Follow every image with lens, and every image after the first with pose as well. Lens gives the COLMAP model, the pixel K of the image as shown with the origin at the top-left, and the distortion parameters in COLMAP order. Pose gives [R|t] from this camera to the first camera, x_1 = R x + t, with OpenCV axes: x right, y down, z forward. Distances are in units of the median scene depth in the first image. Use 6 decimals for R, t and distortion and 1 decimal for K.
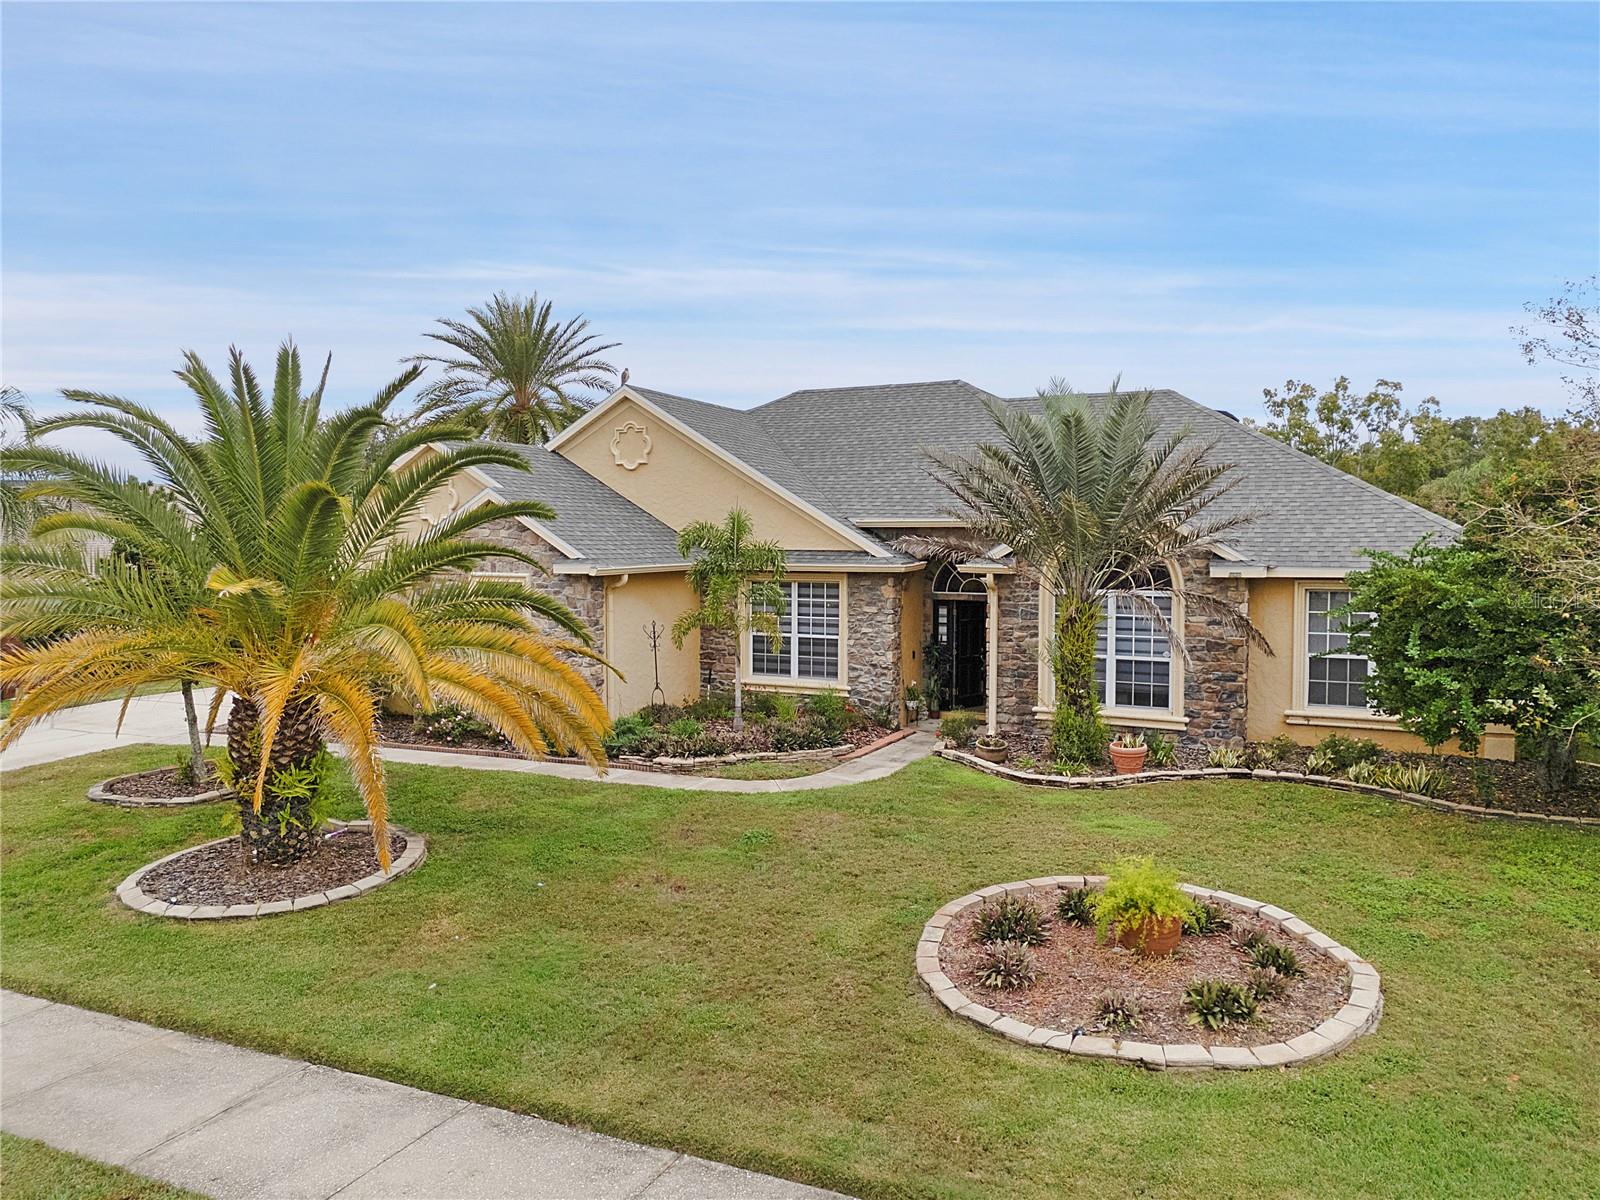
lens RADIAL K [[1169.0, 0, 800.0], [0, 1169.0, 600.0], [0, 0, 1]] dist [0.089743, -0.073930]
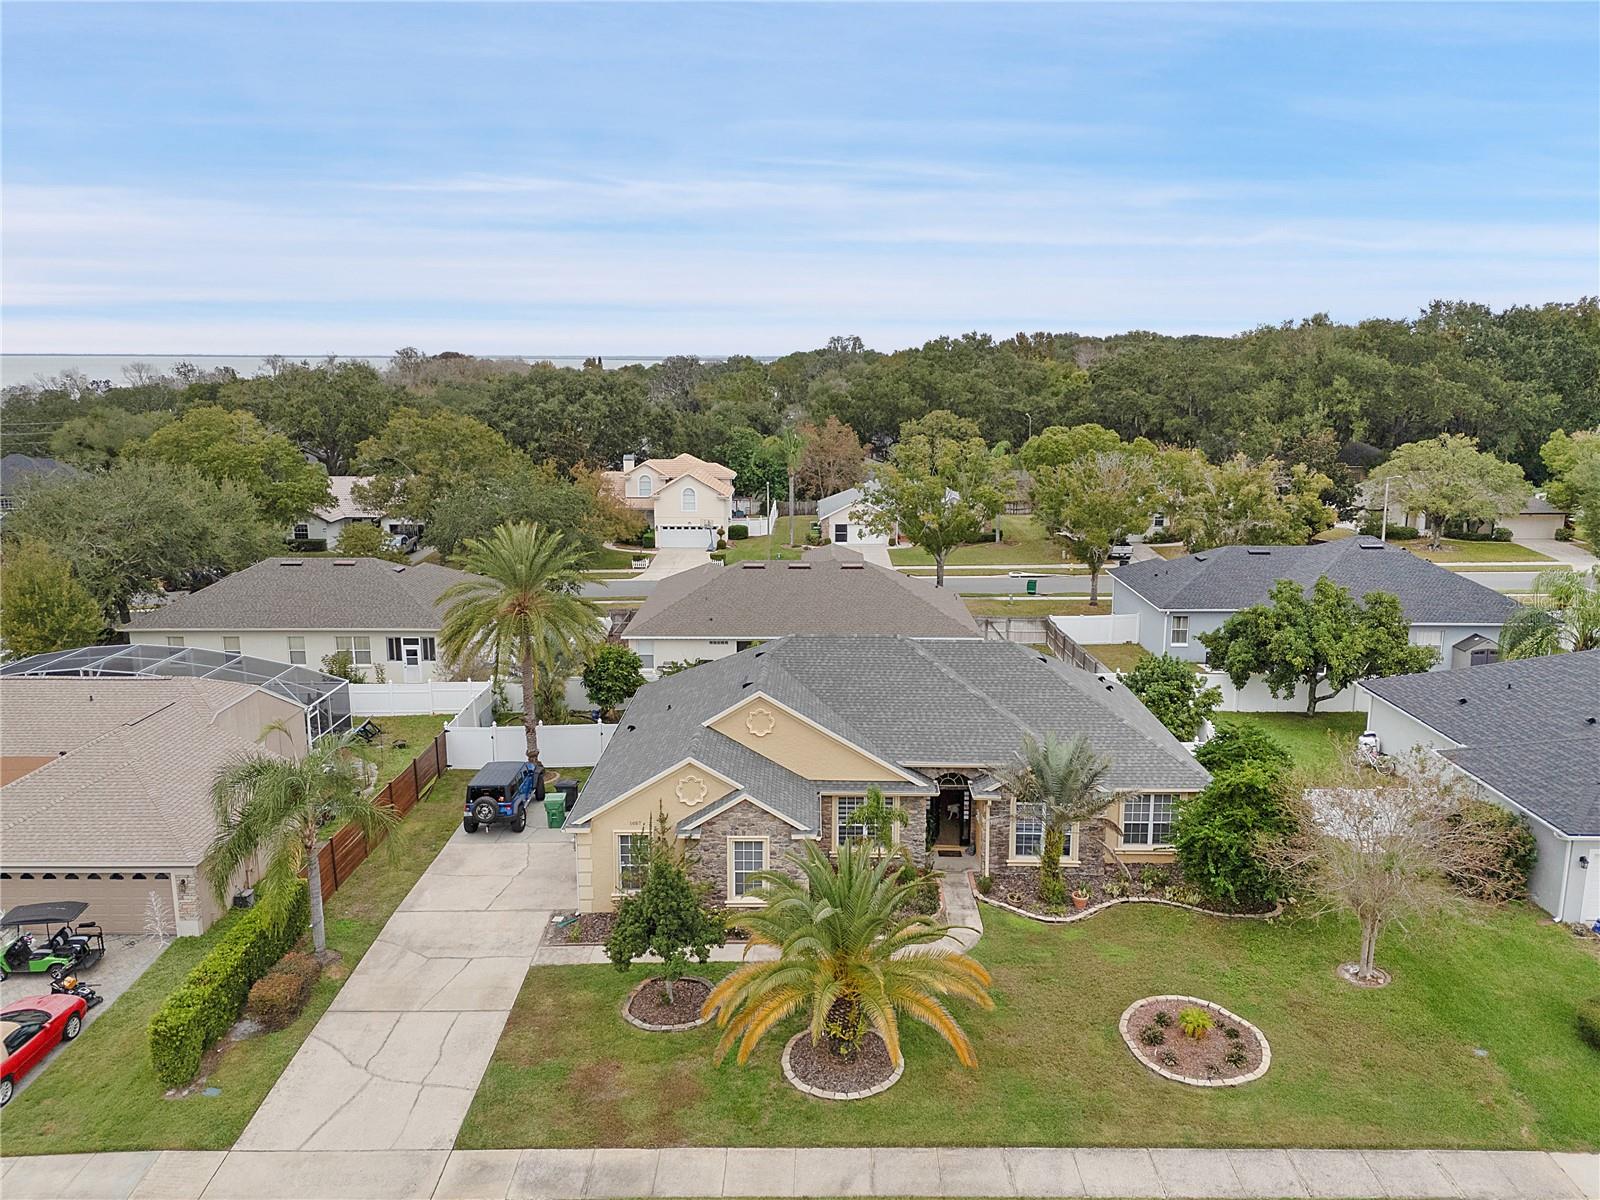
lens RADIAL K [[1169.0, 0, 800.0], [0, 1169.0, 600.0], [0, 0, 1]] dist [0.089743, -0.073930]
pose [[0.903930, -0.087924, 0.418545, -0.929899], [0.024685, 0.987734, 0.154183, -0.671994], [-0.426968, -0.129039, 0.895013, -0.595959]]
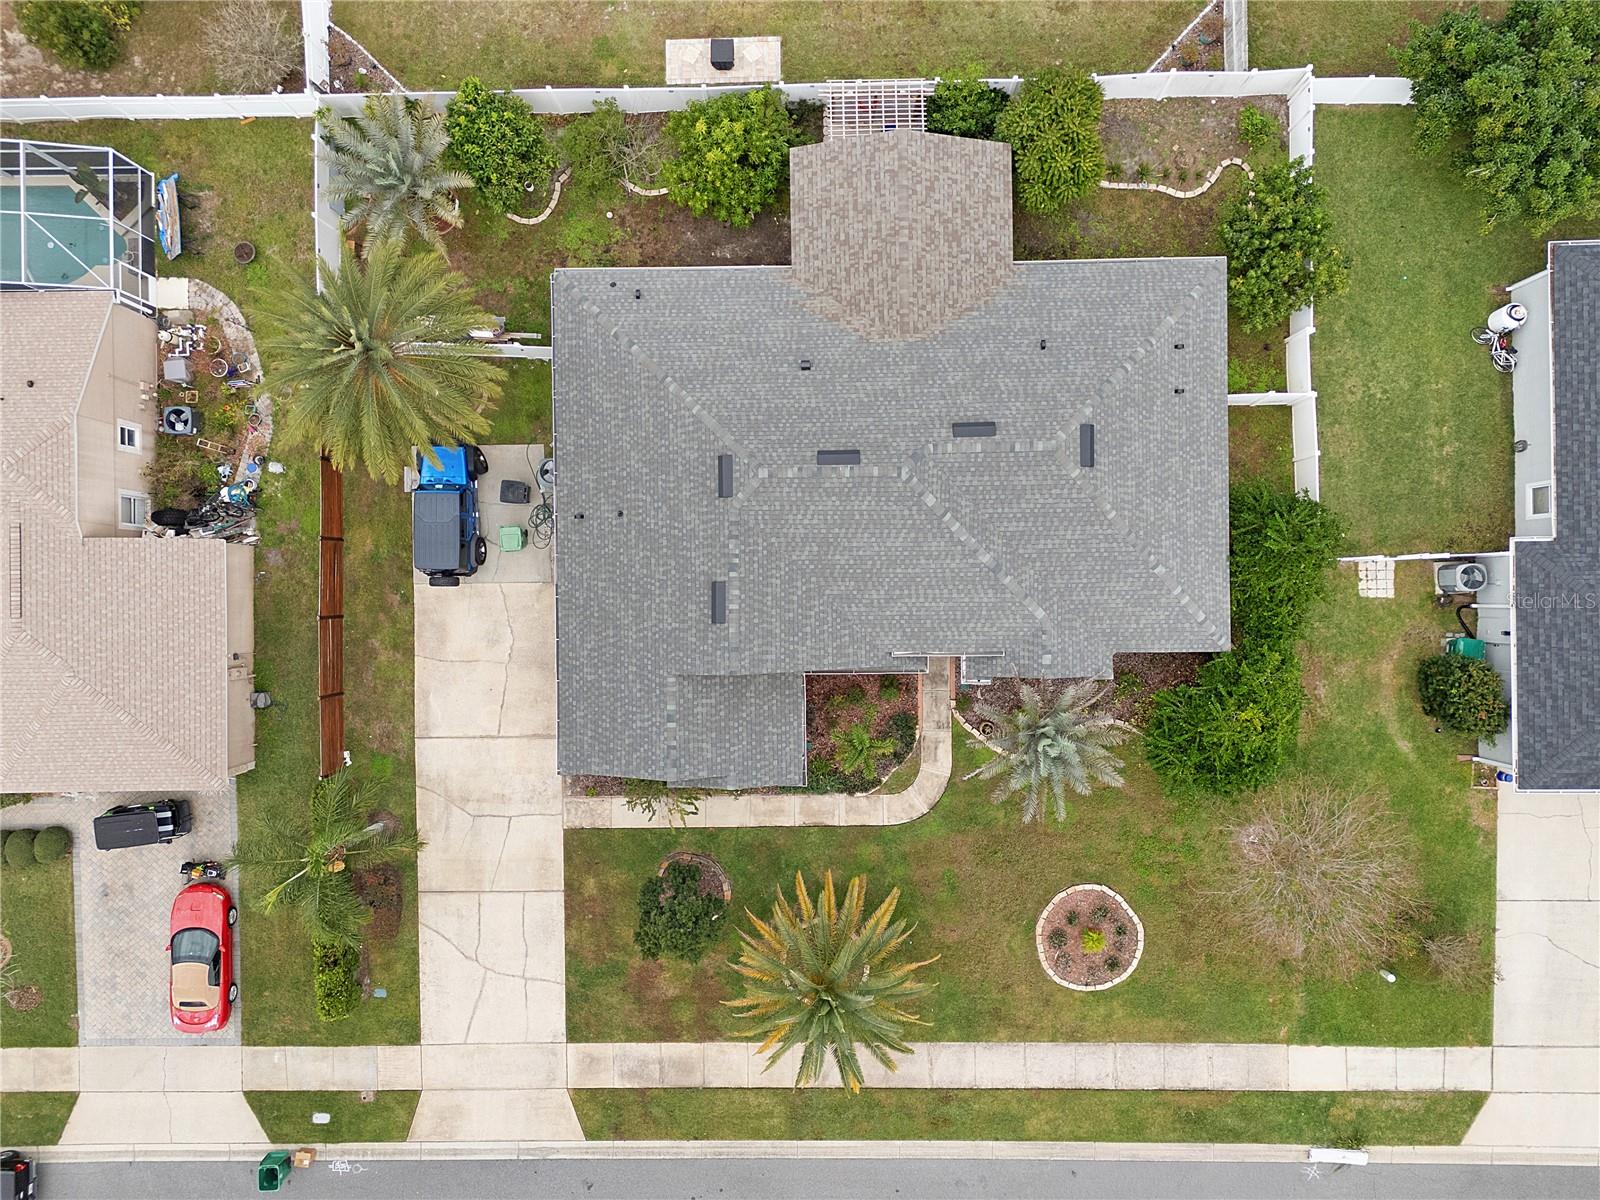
lens RADIAL K [[1169.7, 0, 800.0], [0, 1169.7, 600.0], [0, 0, 1]] dist [0.090432, -0.111171]
pose [[0.892602, -0.450686, -0.012020, -0.016099], [0.043141, 0.058842, 0.997335, -1.964004], [-0.448778, -0.890741, 0.071966, 1.115409]]
